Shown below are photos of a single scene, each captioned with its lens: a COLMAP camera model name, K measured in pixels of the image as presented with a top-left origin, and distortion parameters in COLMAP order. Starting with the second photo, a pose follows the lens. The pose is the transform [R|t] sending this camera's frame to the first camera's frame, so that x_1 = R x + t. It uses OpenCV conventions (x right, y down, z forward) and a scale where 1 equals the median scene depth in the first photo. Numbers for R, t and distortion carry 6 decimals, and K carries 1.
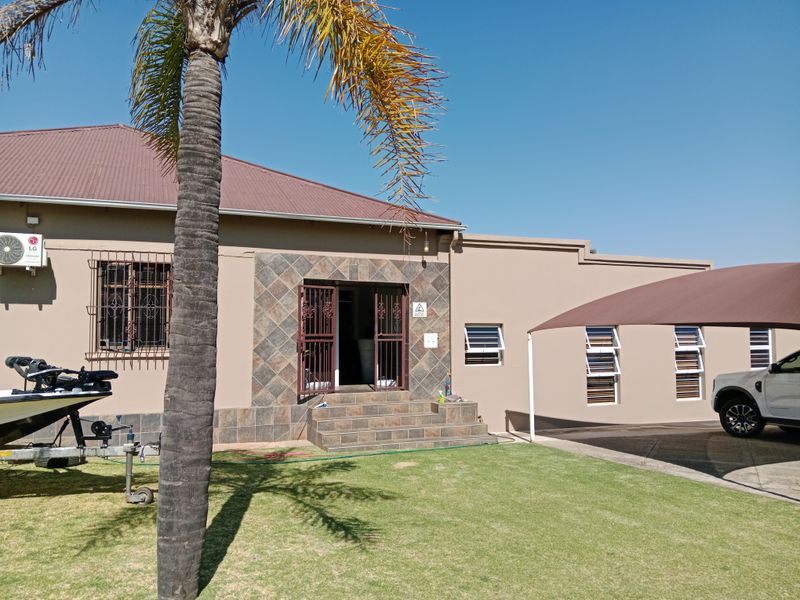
lens RADIAL K [[633.0, 0, 400.0], [0, 633.0, 300.0], [0, 0, 1]] dist [0.065734, -0.136930]
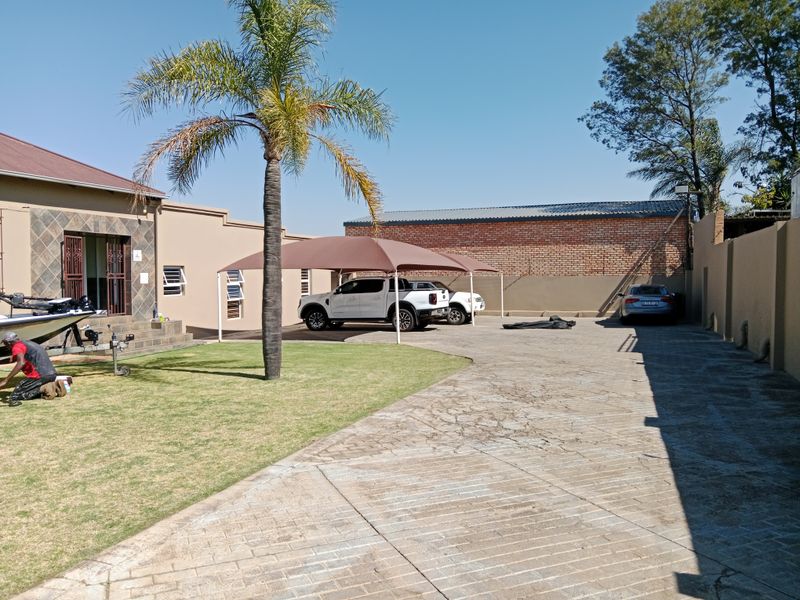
lens RADIAL K [[633.0, 0, 400.0], [0, 633.0, 300.0], [0, 0, 1]] dist [0.065734, -0.136930]
pose [[0.666202, -0.035691, 0.744917, -0.615741], [-0.036282, 0.996120, 0.080175, -0.019730], [-0.744888, -0.080440, 0.662322, -0.330813]]
